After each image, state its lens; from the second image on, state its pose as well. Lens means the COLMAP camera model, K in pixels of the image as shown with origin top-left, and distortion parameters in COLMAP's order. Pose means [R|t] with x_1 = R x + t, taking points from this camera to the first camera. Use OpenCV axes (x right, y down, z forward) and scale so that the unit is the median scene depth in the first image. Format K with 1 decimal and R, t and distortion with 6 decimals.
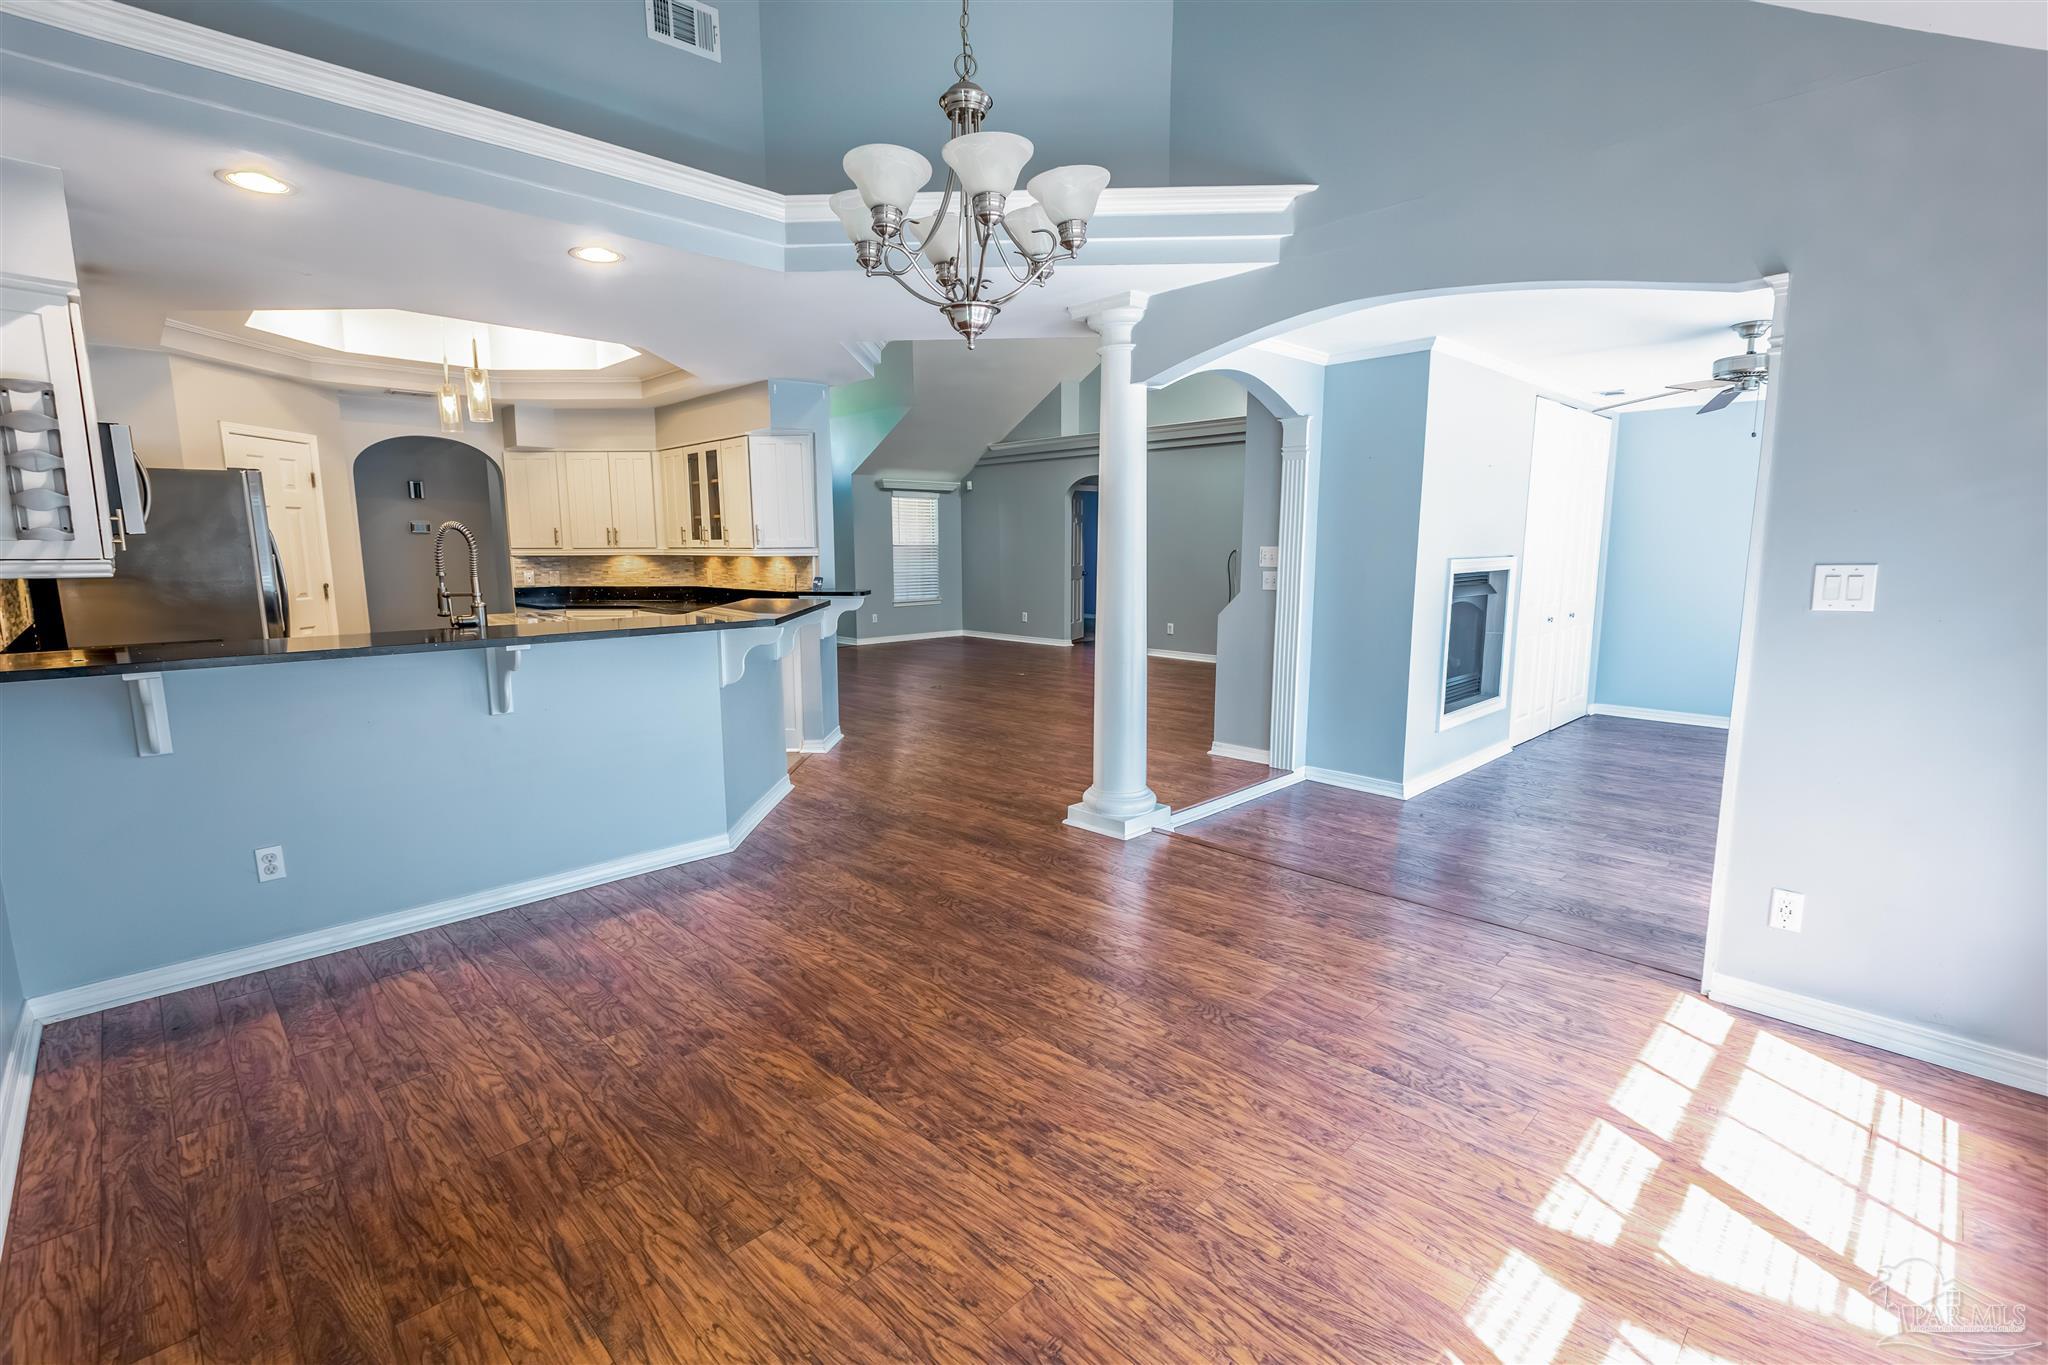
lens RADIAL K [[930.5, 0, 1018.2], [0, 930.5, 679.3], [0, 0, 1]] dist [0.000317, -0.000066]
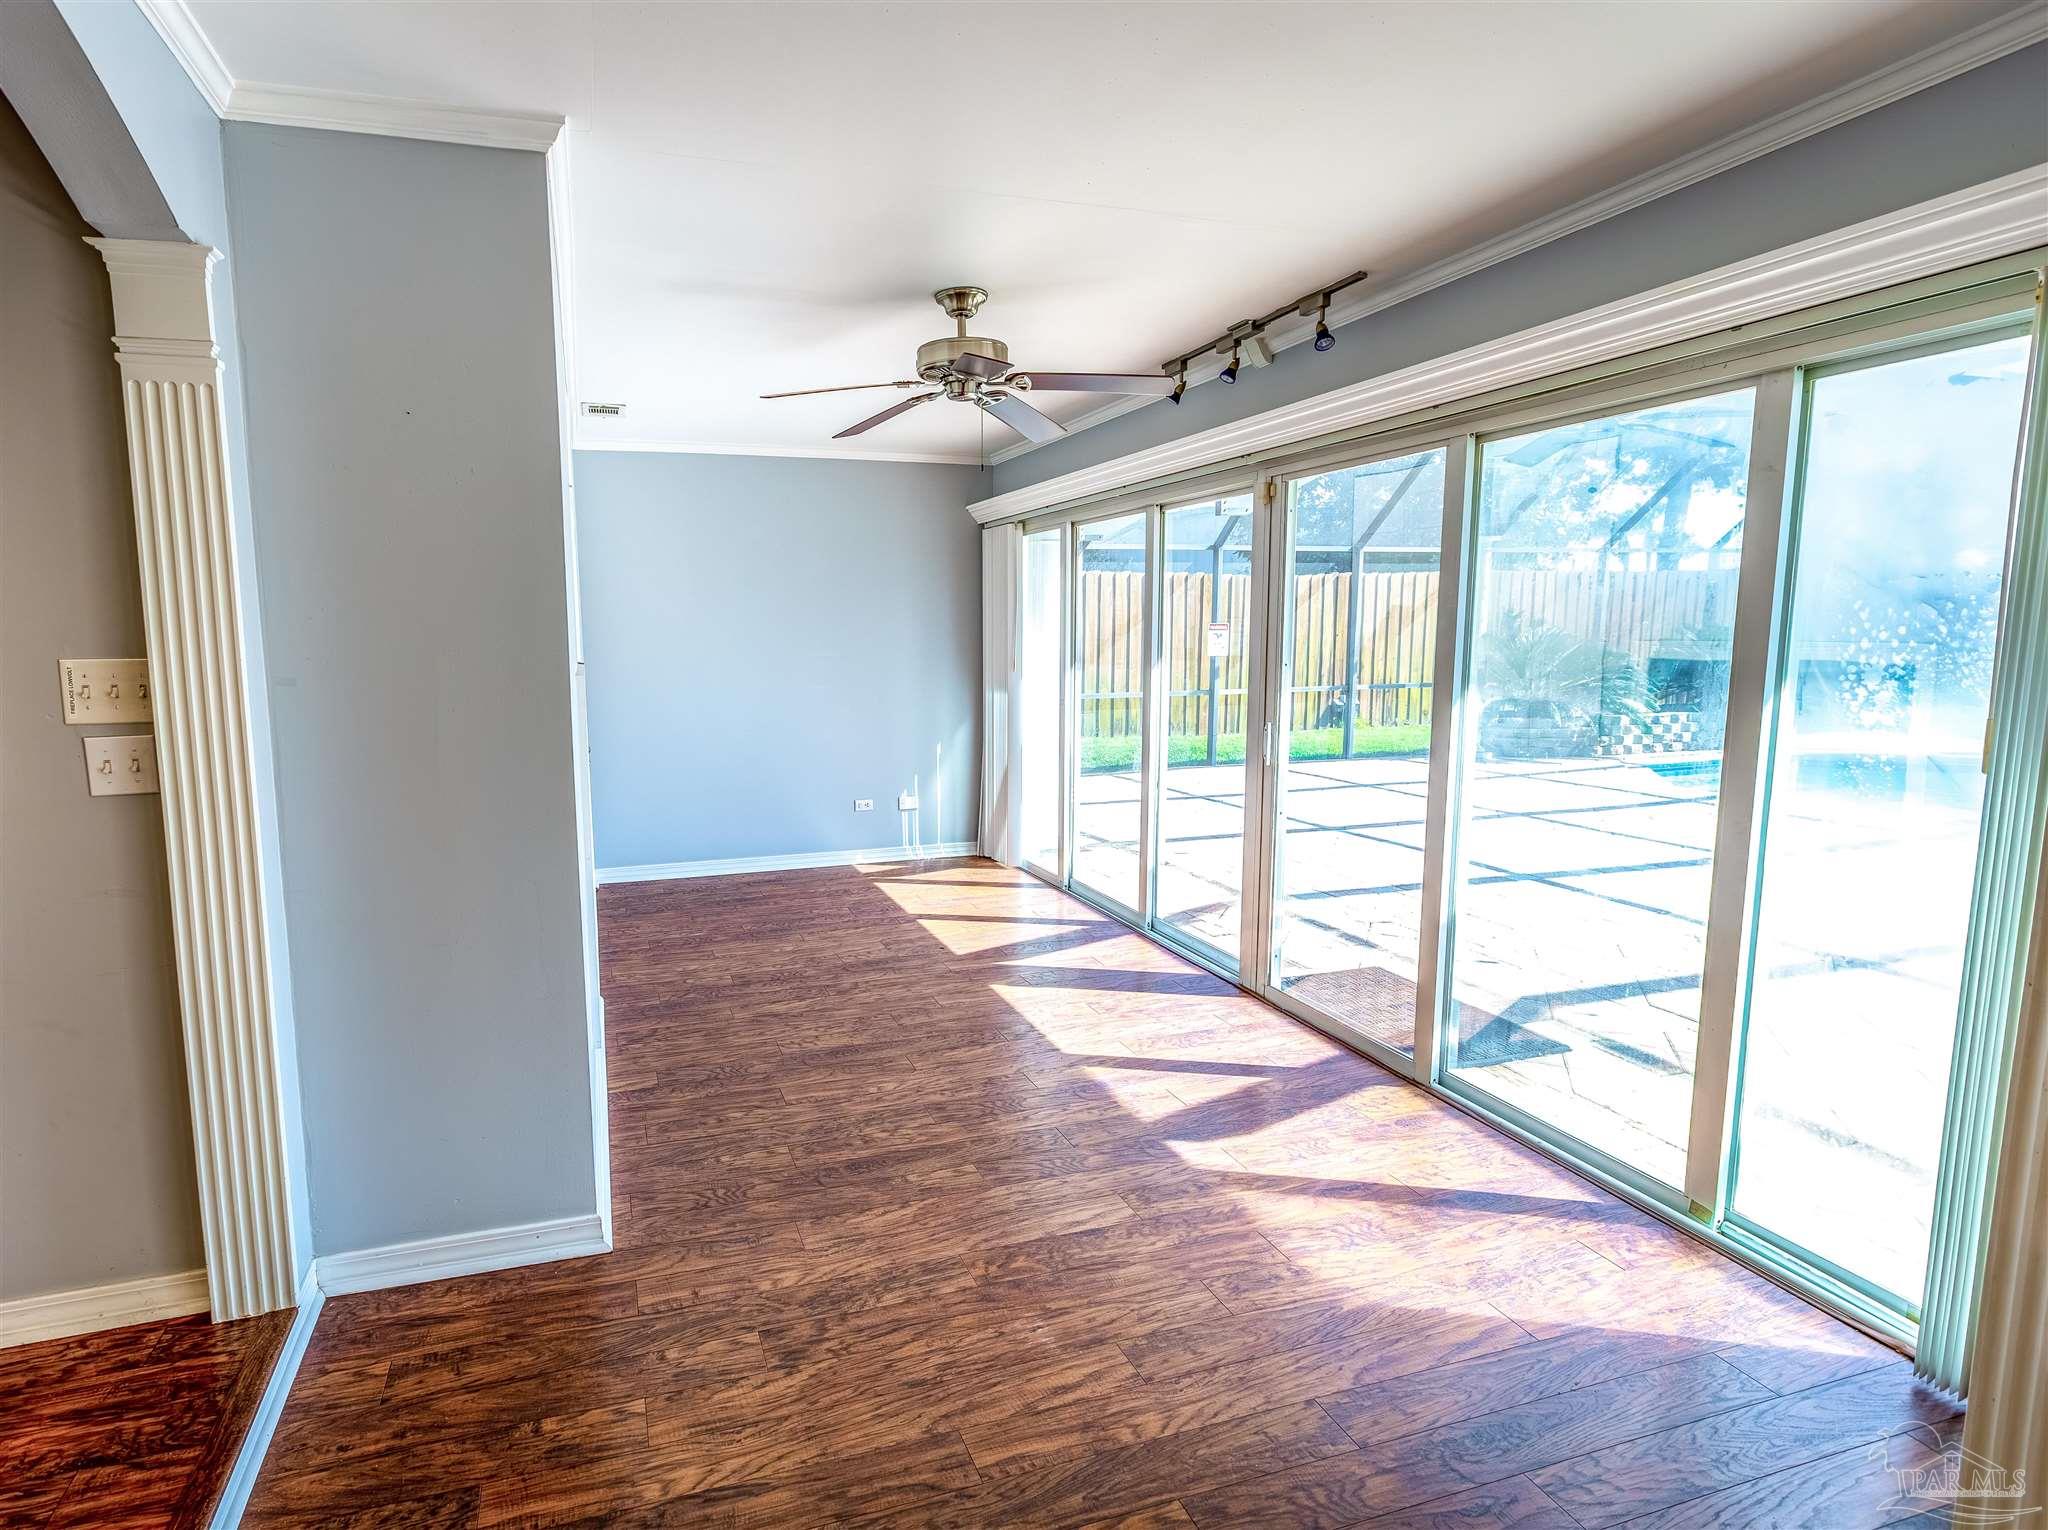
lens RADIAL K [[1025.5, 0, 881.4], [0, 1025.5, 759.8], [0, 0, 1]] dist [0.001371, 0.000045]
pose [[0.477112, -0.113645, 0.871464, 0.120274], [0.140784, 0.988681, 0.051854, -0.121202], [-0.867493, 0.097948, 0.487711, 0.815295]]
